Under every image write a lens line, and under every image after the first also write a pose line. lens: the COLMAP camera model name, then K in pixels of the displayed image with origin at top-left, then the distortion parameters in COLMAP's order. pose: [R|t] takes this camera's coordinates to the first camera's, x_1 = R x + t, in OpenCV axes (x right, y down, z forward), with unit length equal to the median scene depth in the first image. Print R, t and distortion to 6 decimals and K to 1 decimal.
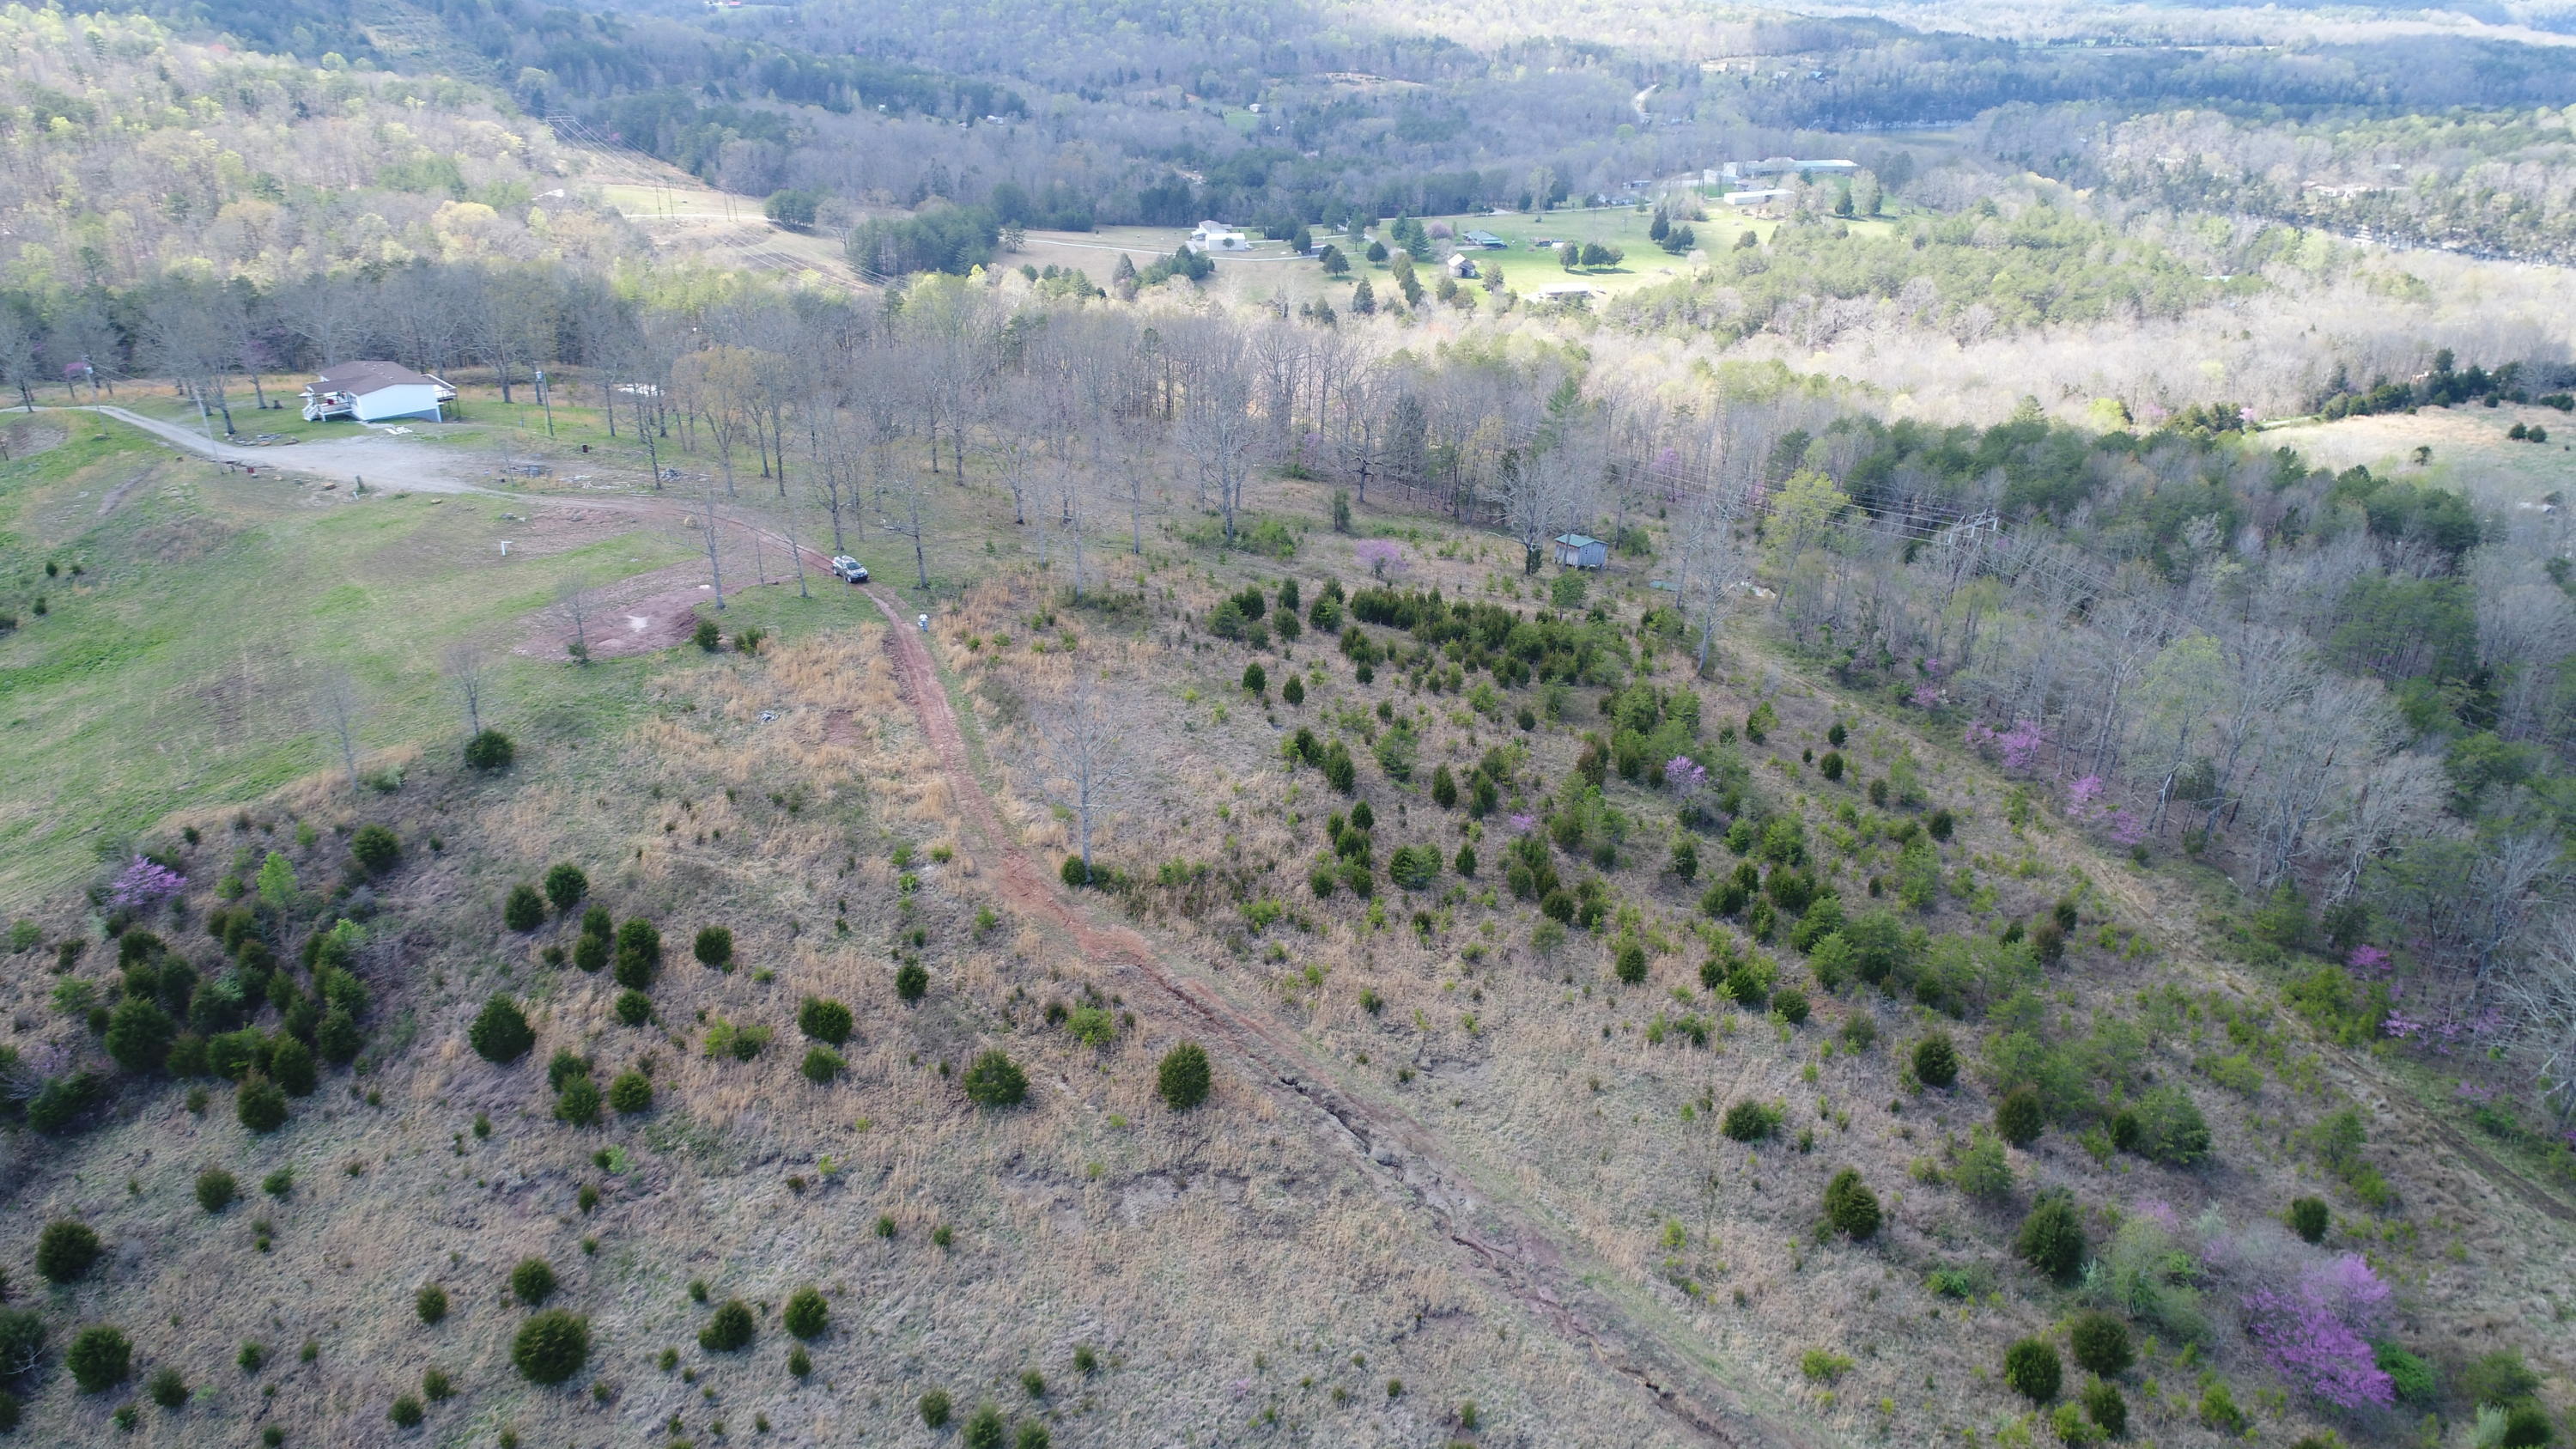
lens RADIAL K [[1696.6, 0, 1288.0], [0, 1696.6, 724.5], [0, 0, 1]] dist [-0.006750, 0.006851]
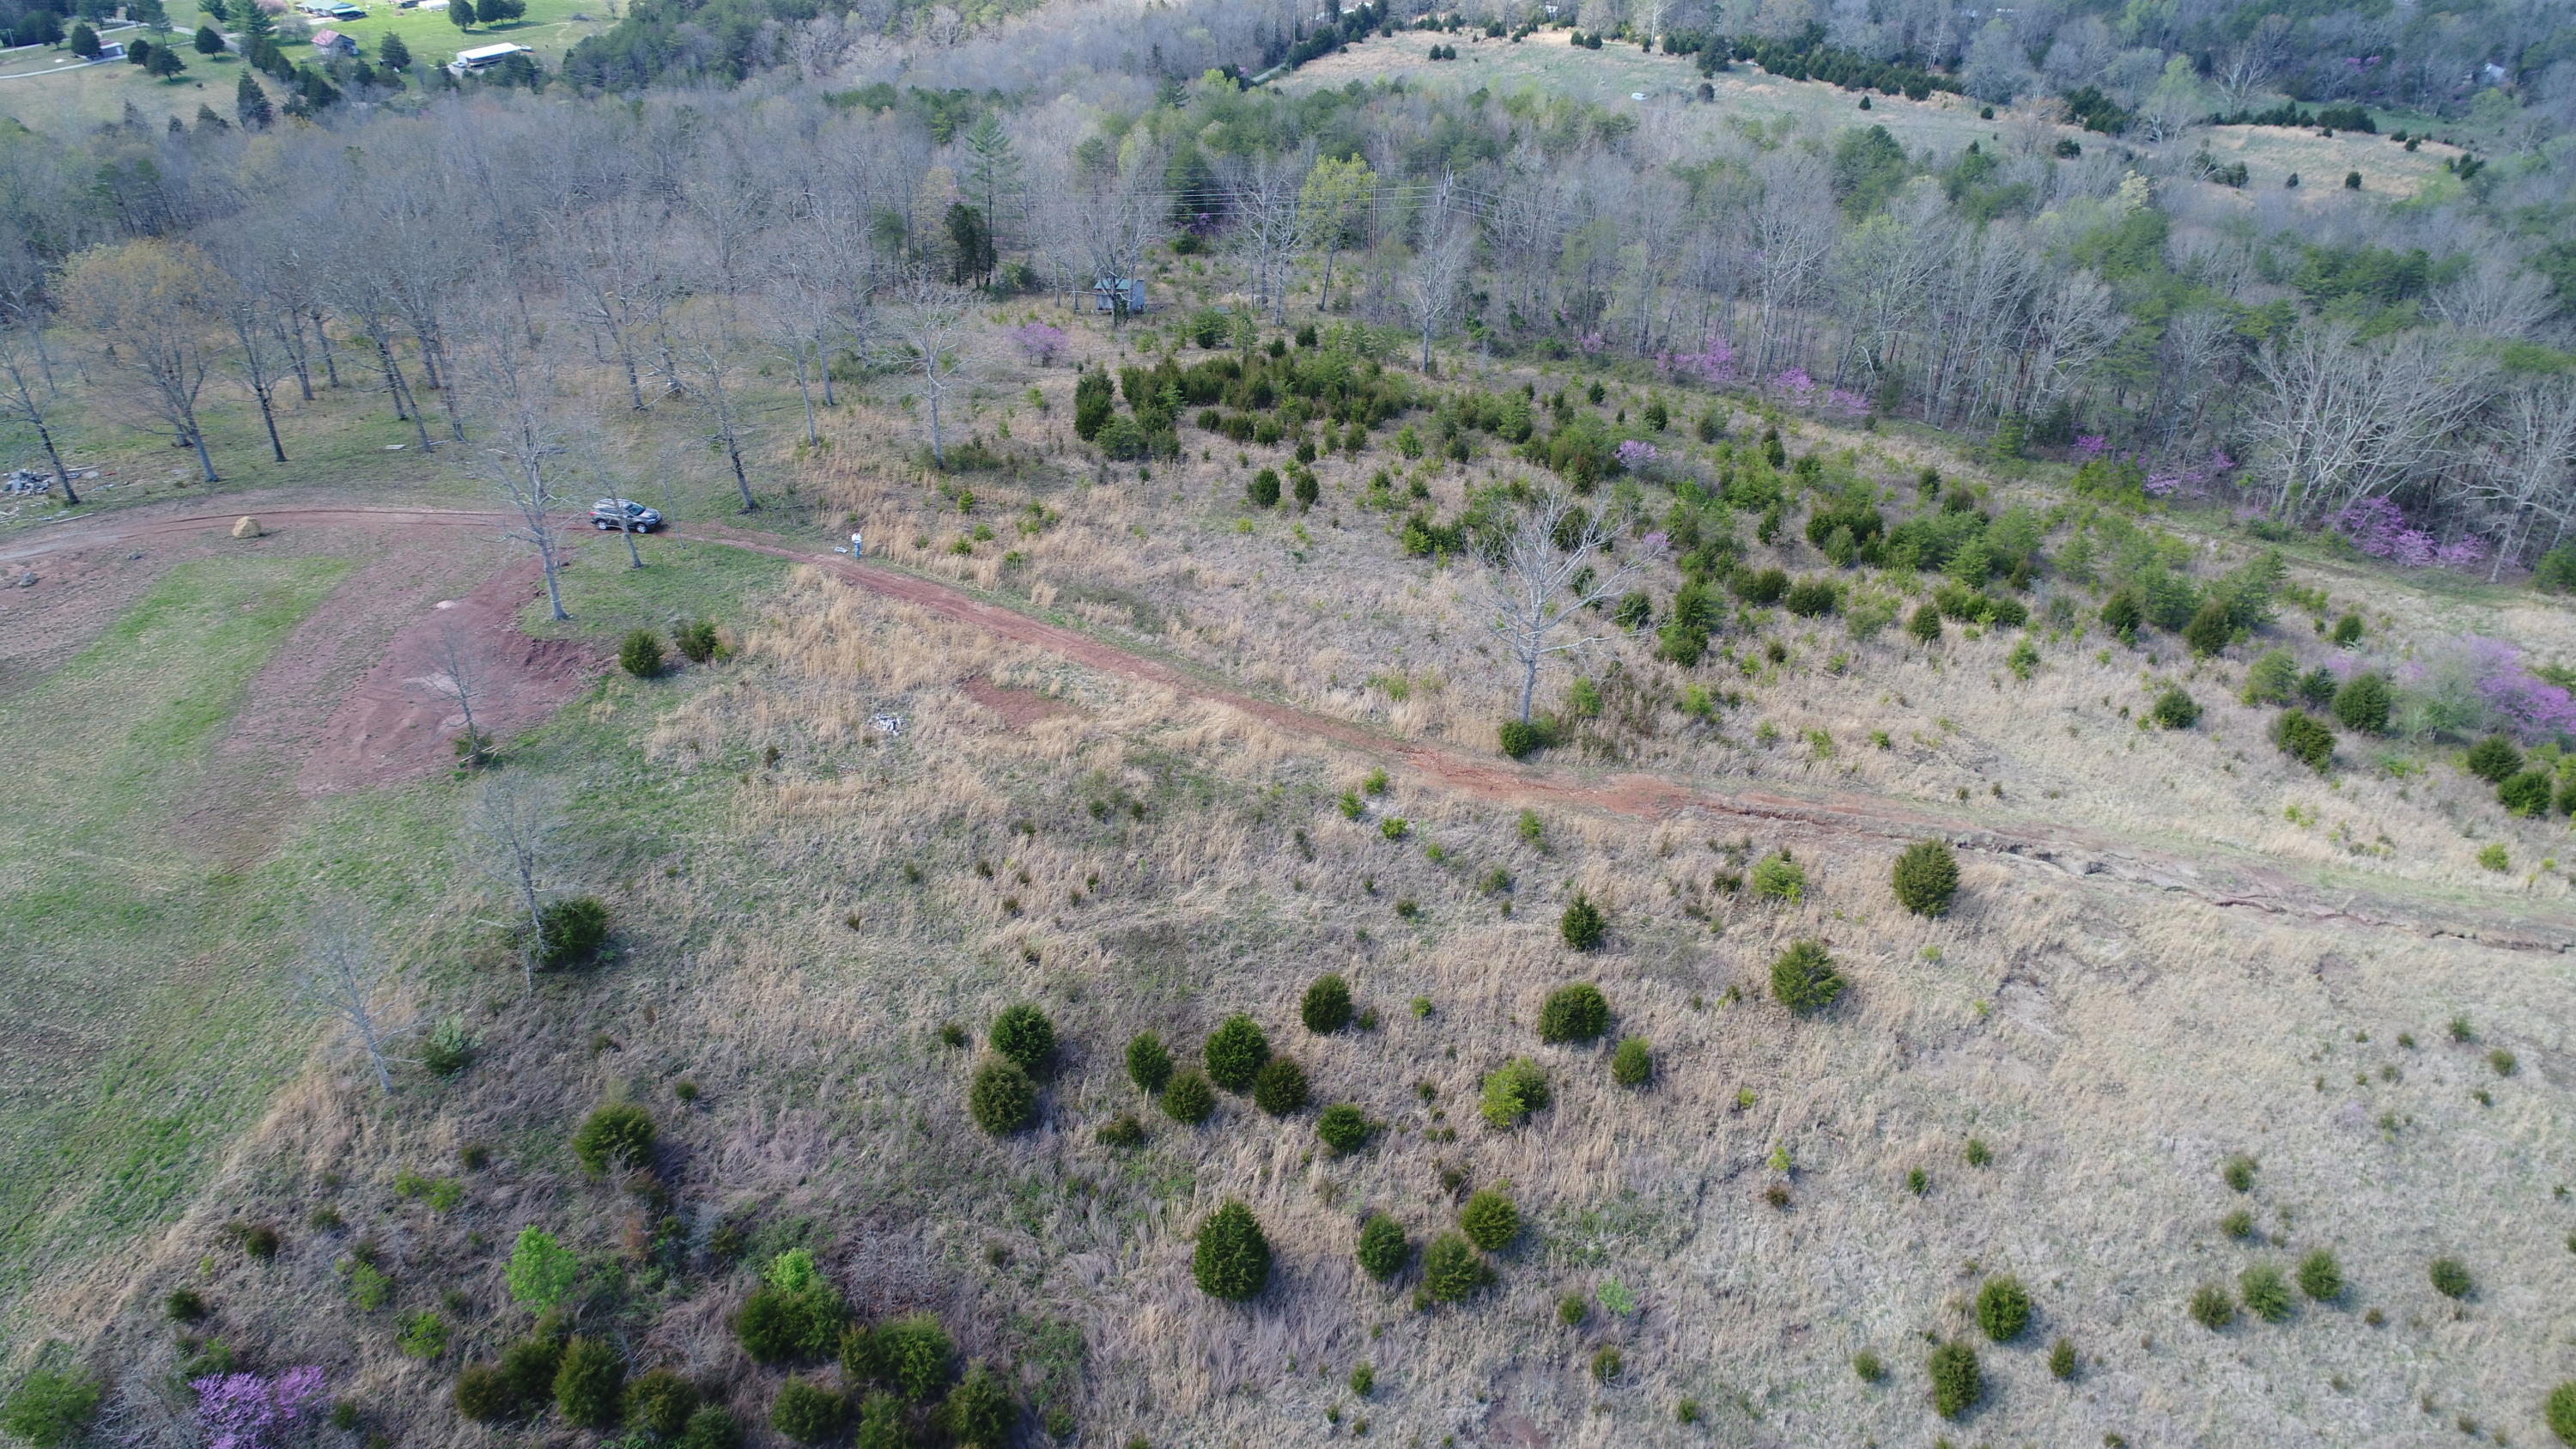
lens RADIAL K [[1696.6, 0, 1288.0], [0, 1696.6, 724.5], [0, 0, 1]] dist [-0.006750, 0.006851]
pose [[0.763443, -0.356111, 0.538832, -0.641853], [0.277346, 0.934187, 0.224441, -0.130061], [-0.583296, -0.021905, 0.811964, 0.416724]]
